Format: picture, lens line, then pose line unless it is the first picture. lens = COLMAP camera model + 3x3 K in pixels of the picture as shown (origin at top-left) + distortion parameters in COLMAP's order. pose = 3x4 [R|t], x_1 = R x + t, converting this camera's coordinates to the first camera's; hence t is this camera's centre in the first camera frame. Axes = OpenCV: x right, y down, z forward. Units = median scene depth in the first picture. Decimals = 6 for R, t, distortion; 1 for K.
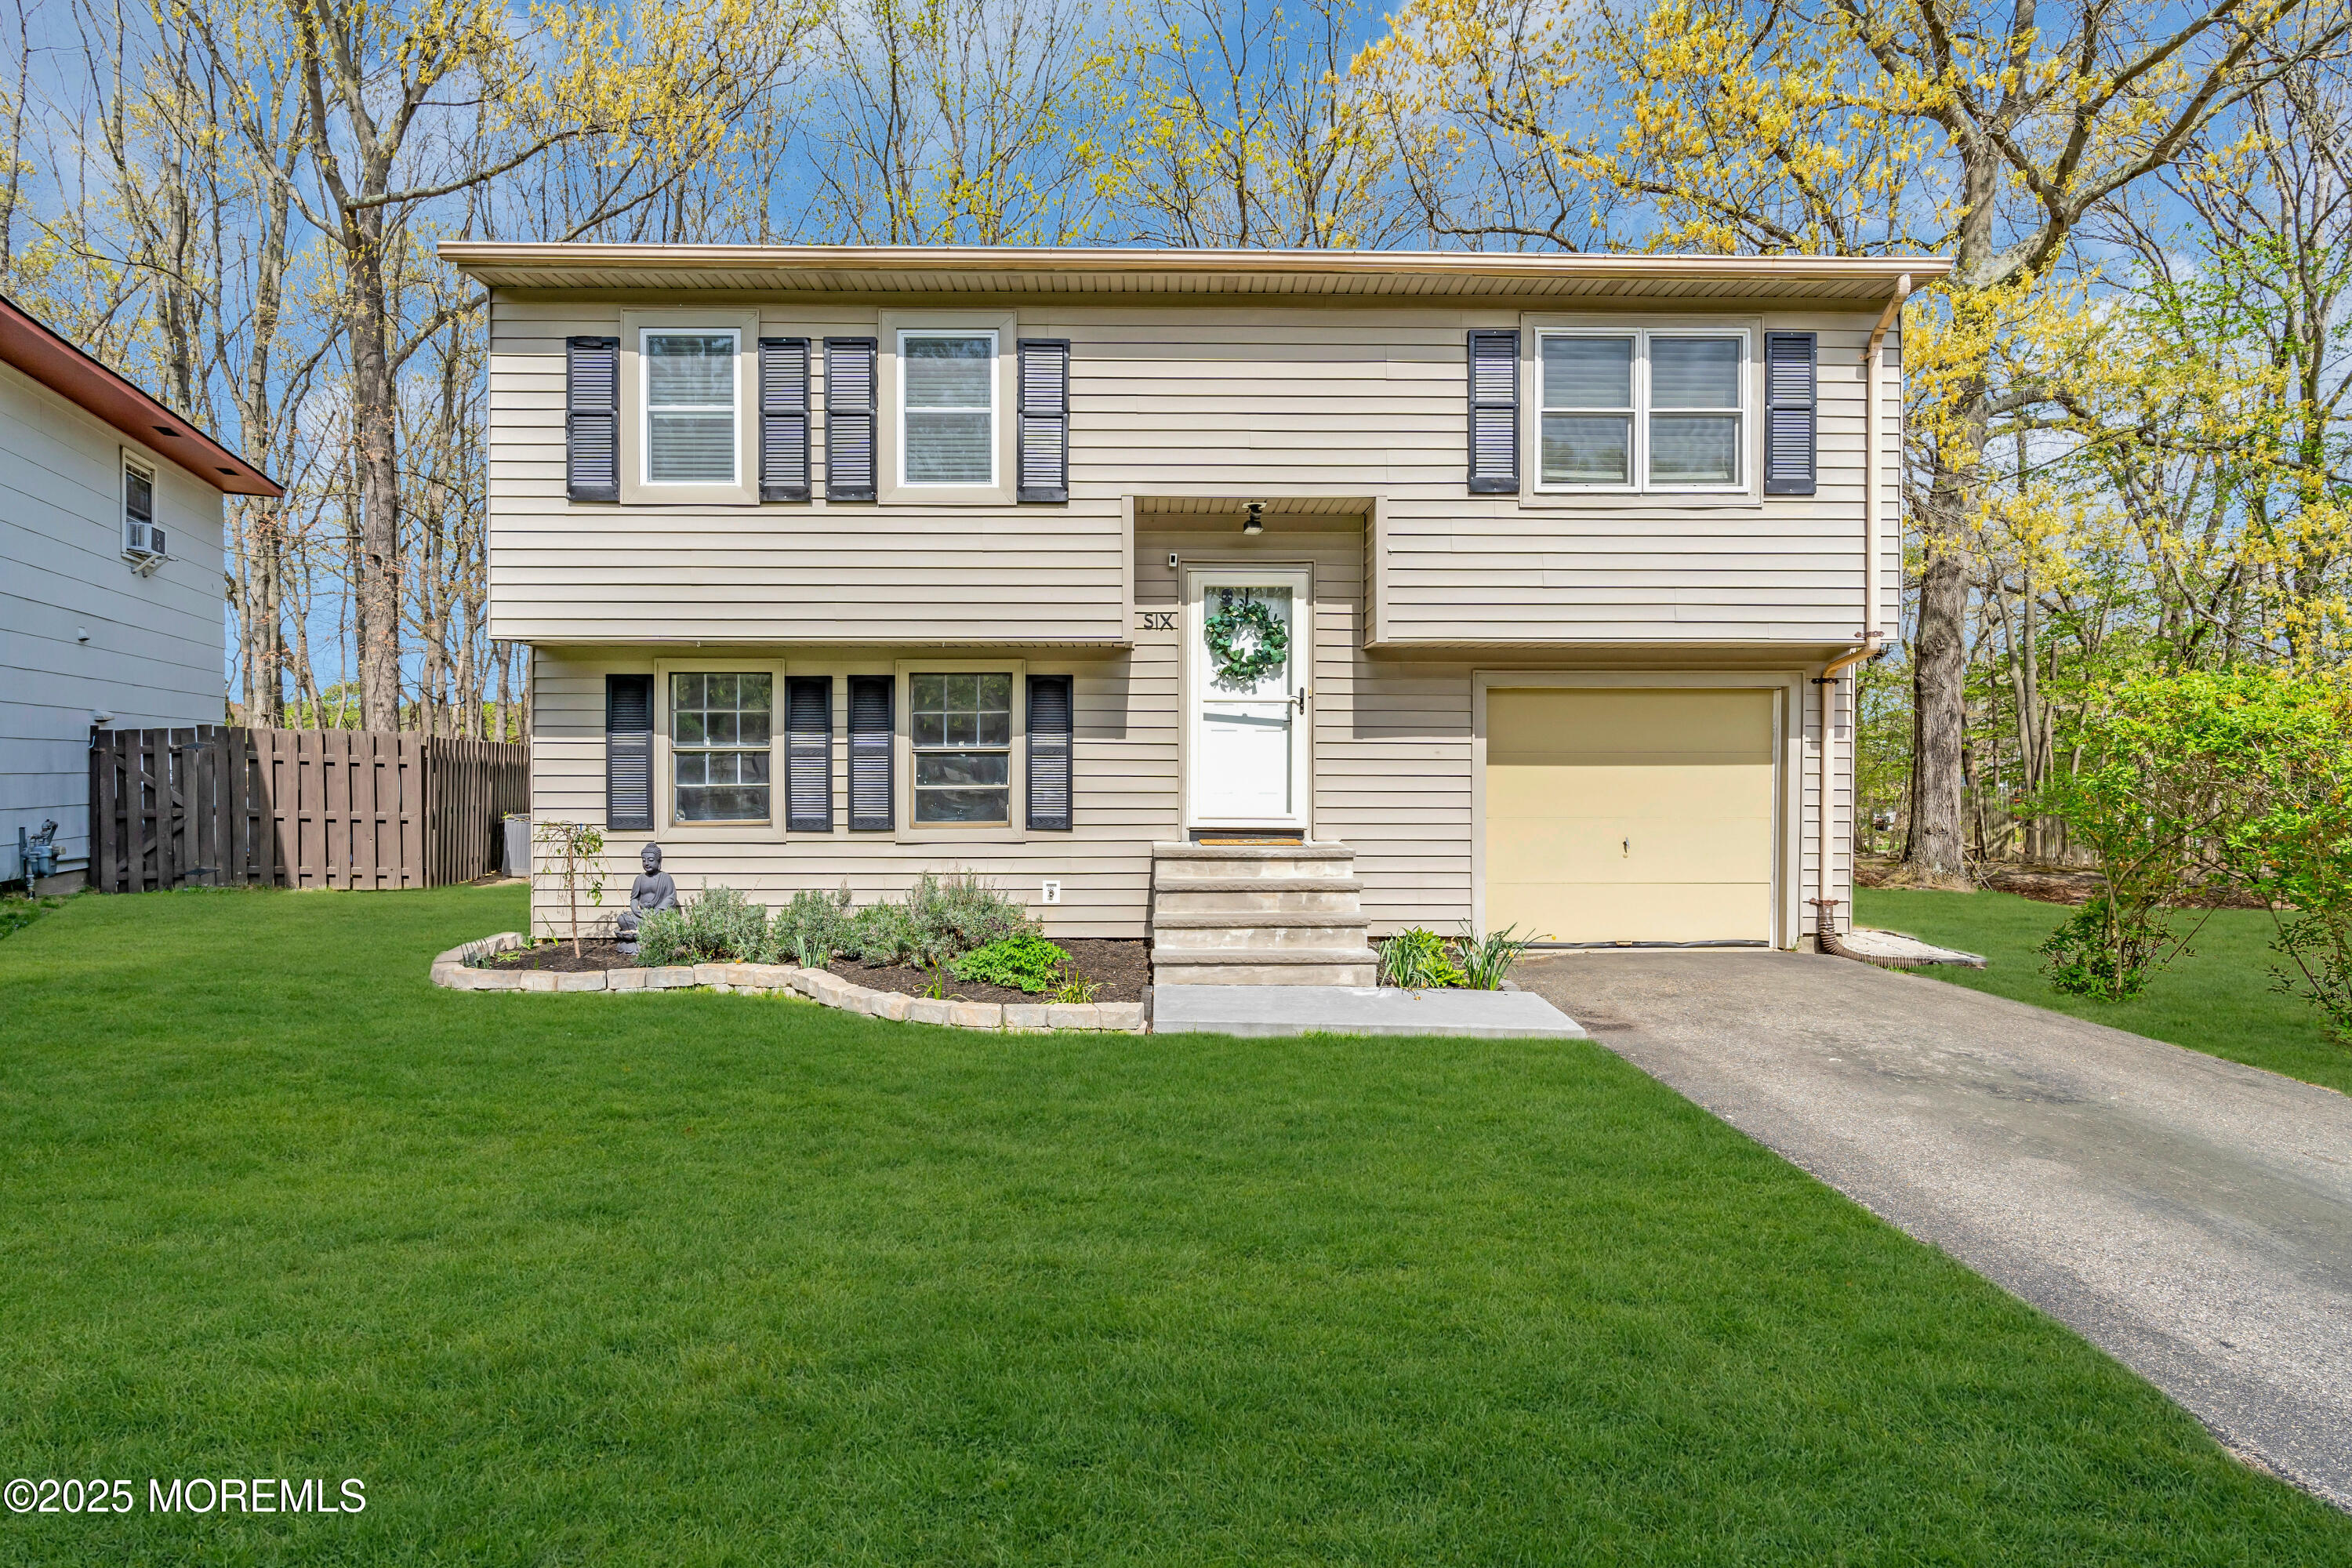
lens RADIAL K [[1162.3, 0, 1177.7], [0, 1162.3, 768.9], [0, 0, 1]] dist [-0.001417, -0.000440]
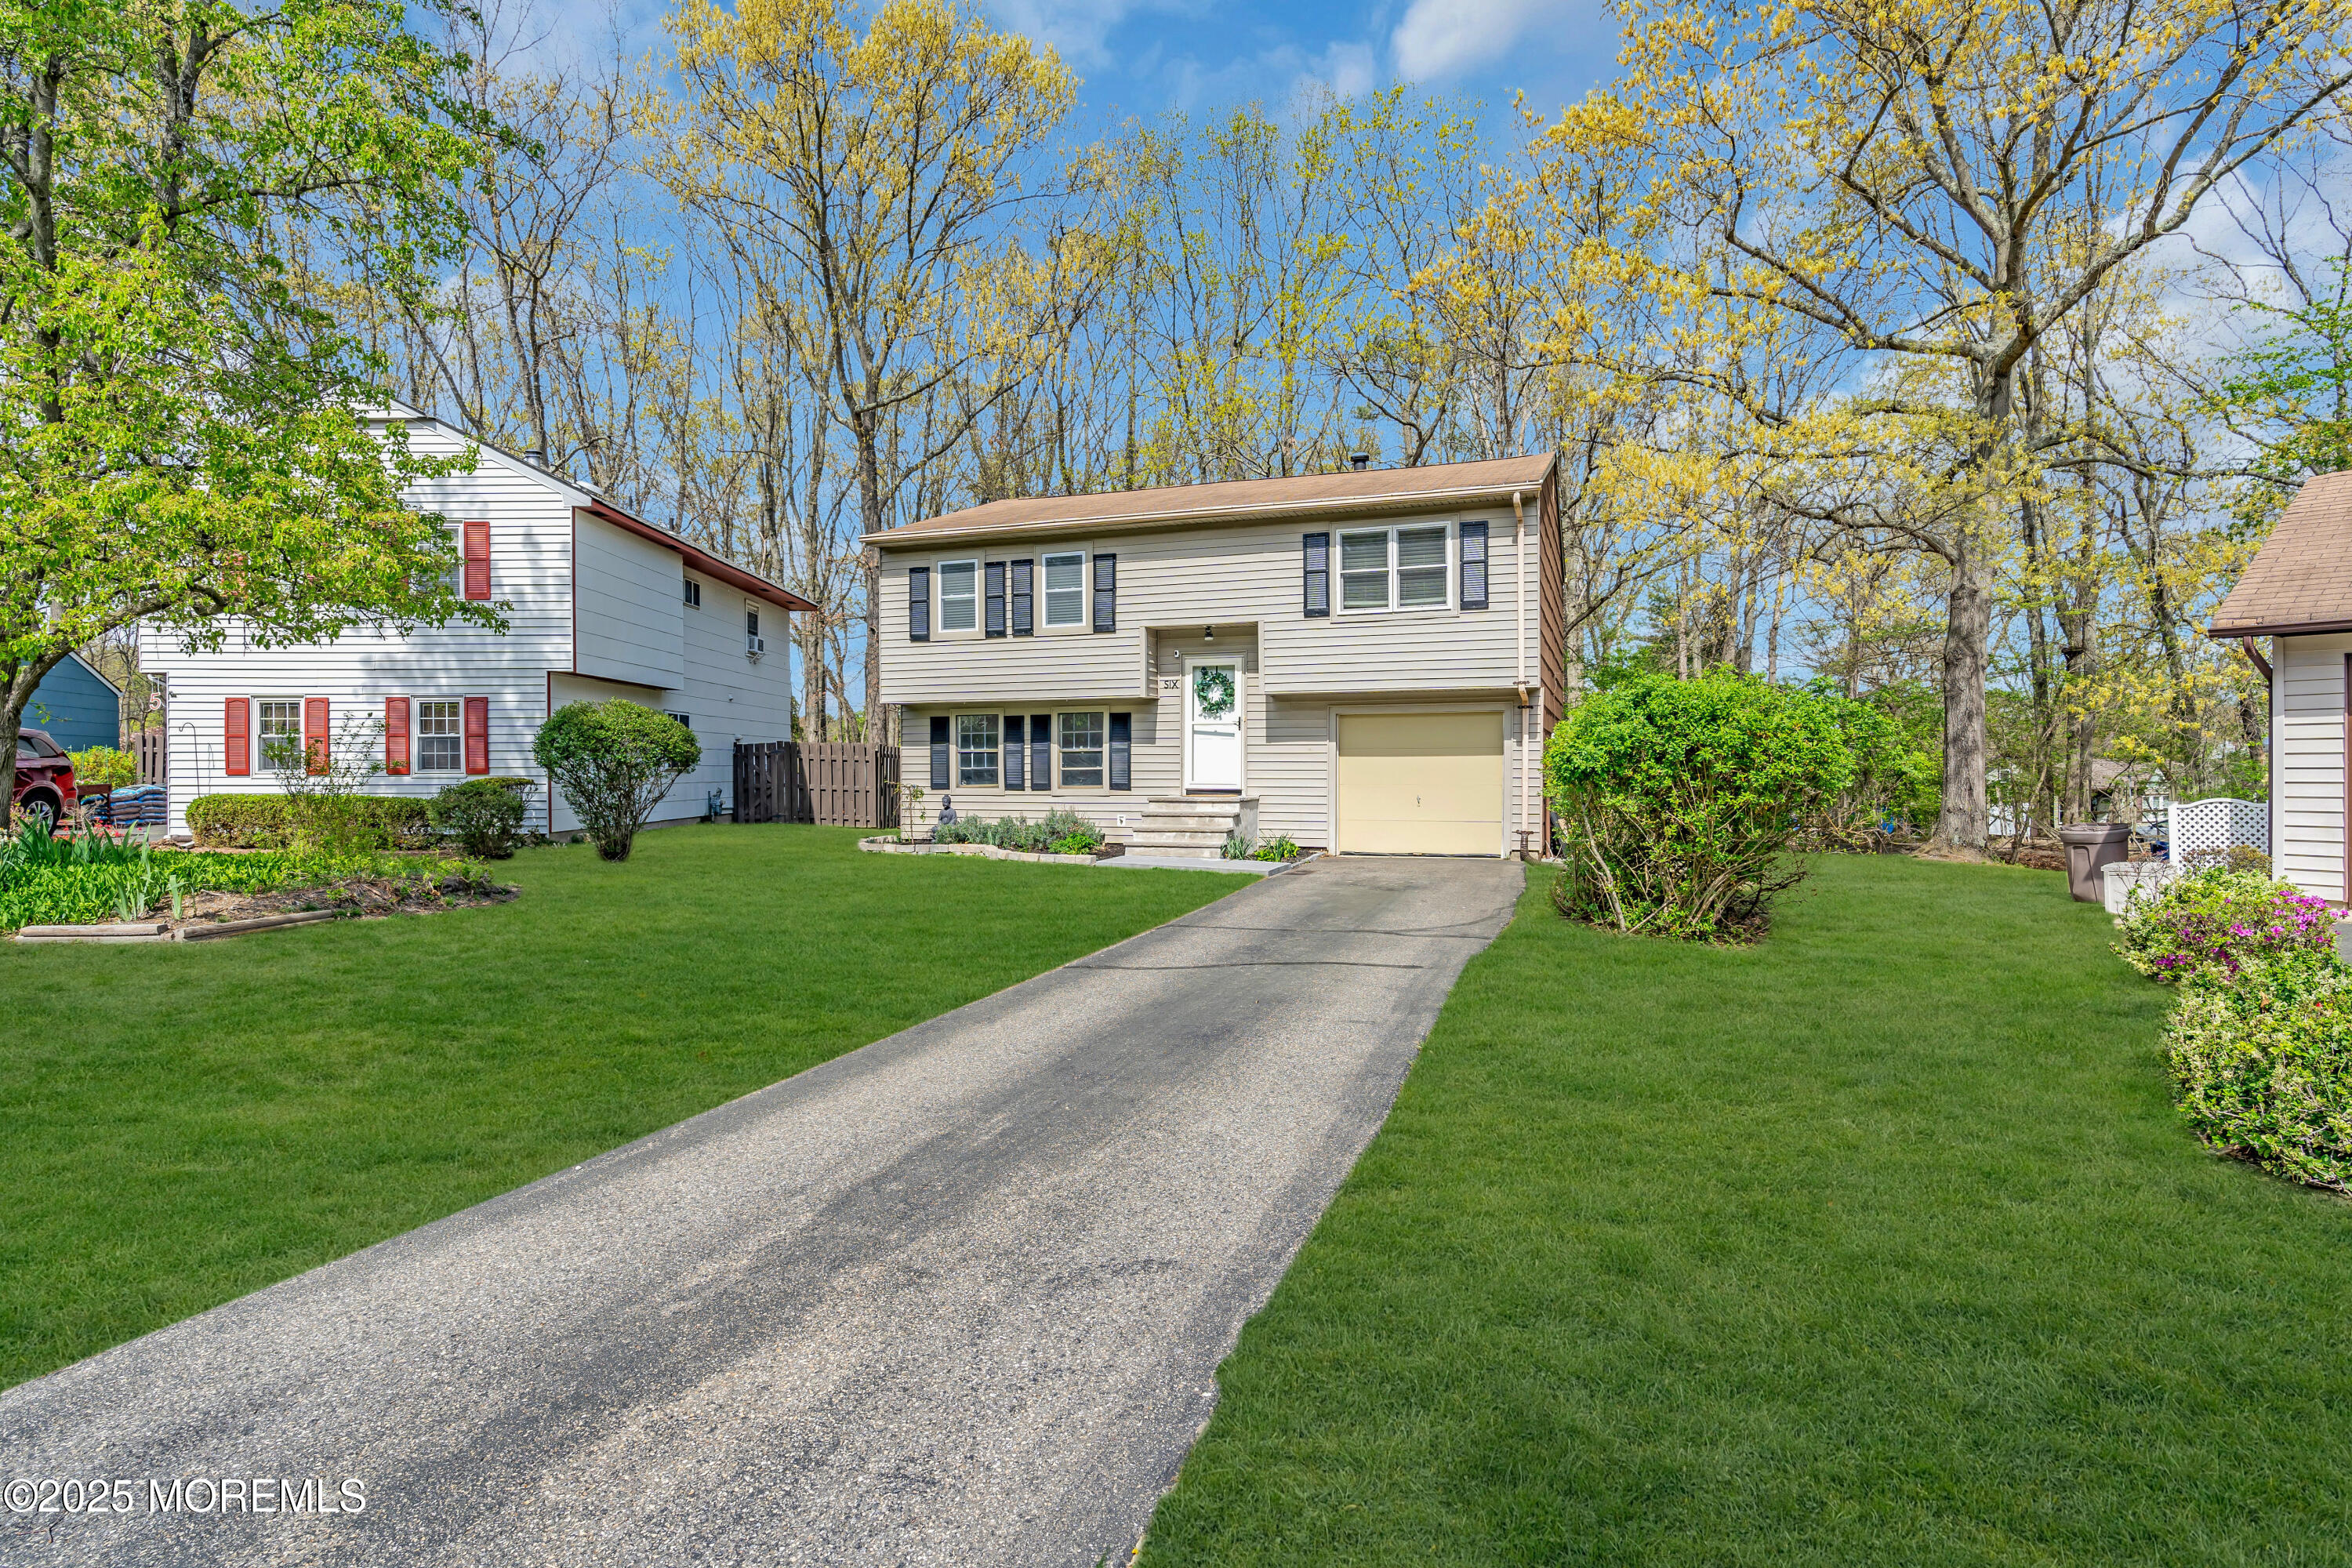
lens RADIAL K [[1076.5, 0, 1182.4], [0, 1076.5, 761.0], [0, 0, 1]] dist [-0.000833, -0.000376]
pose [[0.941141, -0.005567, -0.337969, 0.627208], [0.002811, 0.999959, -0.008643, 0.019323], [0.338003, 0.007184, 0.941118, -0.726089]]
